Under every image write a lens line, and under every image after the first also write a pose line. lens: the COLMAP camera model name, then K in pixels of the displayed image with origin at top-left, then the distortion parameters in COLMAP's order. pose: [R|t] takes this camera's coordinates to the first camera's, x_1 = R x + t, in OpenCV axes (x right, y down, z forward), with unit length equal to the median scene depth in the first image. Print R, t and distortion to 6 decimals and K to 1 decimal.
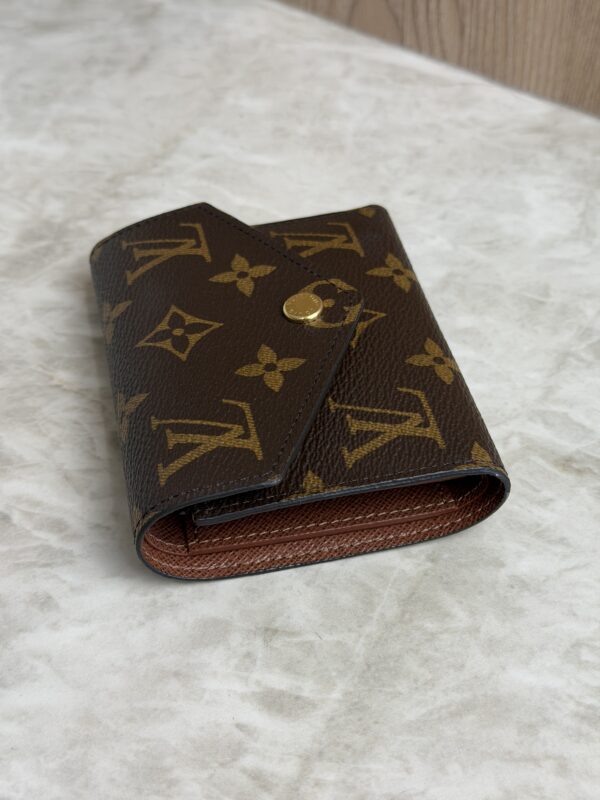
lens RADIAL K [[1154.4, 0, 297.6], [0, 1154.4, 403.2], [0, 0, 1]] dist [0.109213, 0.000000]
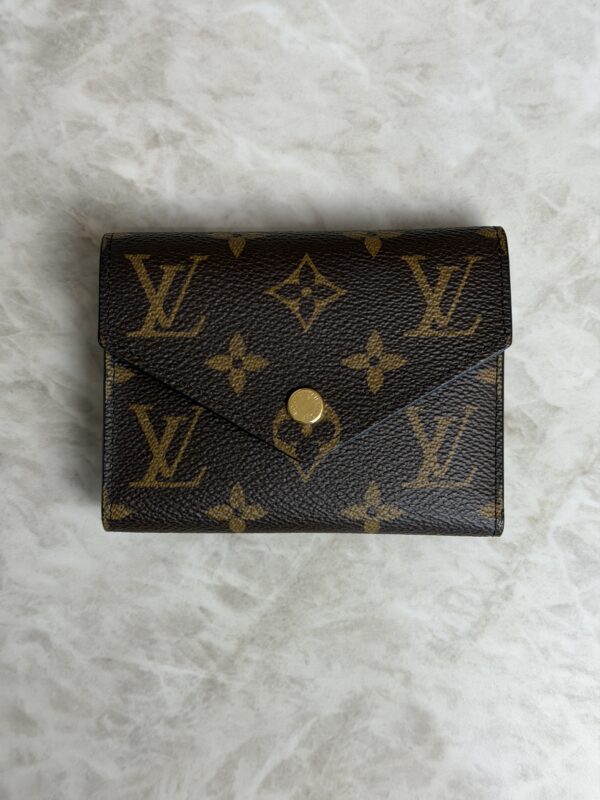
lens RADIAL K [[1154.4, 0, 300.4], [0, 1154.4, 393.9], [0, 0, 1]] dist [0.109213, 0.000000]
pose [[0.984198, 0.176752, 0.010661, 0.007795], [-0.129107, 0.675086, 0.726354, -0.891254], [0.121187, -0.716253, 0.687238, 0.187306]]
